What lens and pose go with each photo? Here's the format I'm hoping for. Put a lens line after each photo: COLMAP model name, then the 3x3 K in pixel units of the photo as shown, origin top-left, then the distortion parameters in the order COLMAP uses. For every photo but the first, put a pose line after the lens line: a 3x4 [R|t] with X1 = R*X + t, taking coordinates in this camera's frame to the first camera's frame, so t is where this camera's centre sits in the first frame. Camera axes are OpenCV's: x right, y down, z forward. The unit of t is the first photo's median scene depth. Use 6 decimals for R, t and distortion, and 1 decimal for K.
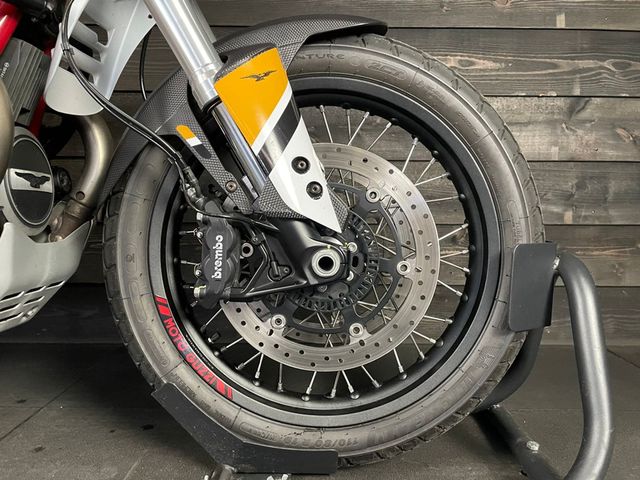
lens RADIAL K [[485.7, 0, 331.5], [0, 485.7, 244.1], [0, 0, 1]] dist [0.086230, -0.116032]
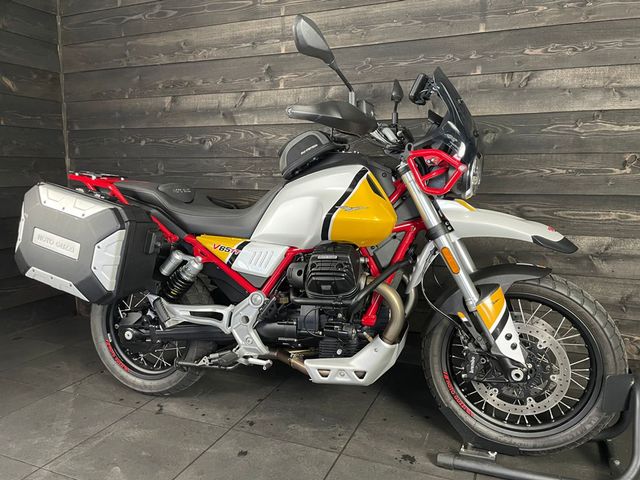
lens RADIAL K [[485.7, 0, 326.9], [0, 485.7, 244.9], [0, 0, 1]] dist [0.086230, -0.116032]
pose [[0.925402, 0.051637, -0.375453, -0.001617], [-0.030788, 0.997643, 0.061324, -0.628802], [0.377734, -0.045190, 0.924811, -1.412938]]
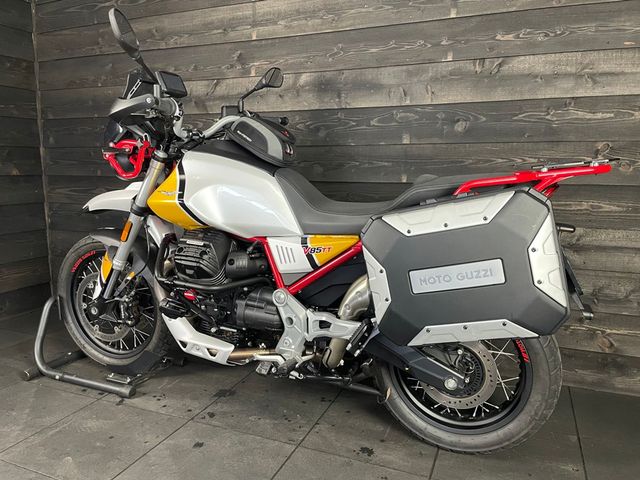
lens RADIAL K [[485.7, 0, 320.2], [0, 485.7, 244.0], [0, 0, 1]] dist [0.086230, -0.116032]
pose [[0.921957, 0.059361, -0.382717, 0.147738], [-0.035313, 0.996952, 0.069565, -0.599696], [0.385680, -0.050621, 0.921243, -1.297950]]
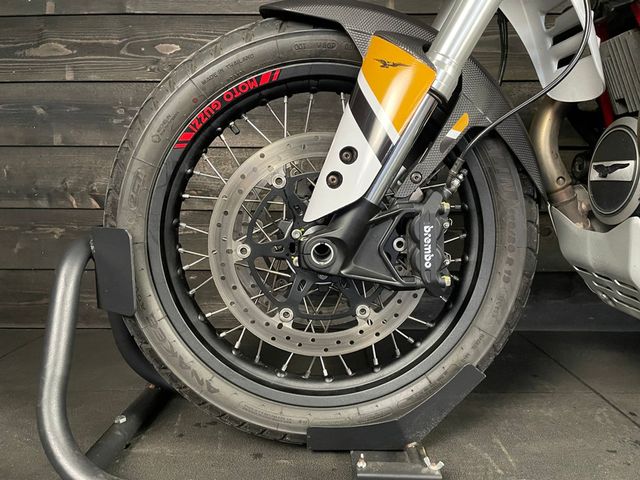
lens RADIAL K [[485.7, 0, 319.6], [0, 485.7, 243.5], [0, 0, 1]] dist [0.086230, -0.116032]
pose [[0.999818, -0.001819, -0.018973, -2.101852], [0.002290, 0.999688, 0.024874, -0.011319], [0.018922, -0.024913, 0.999511, -0.043372]]
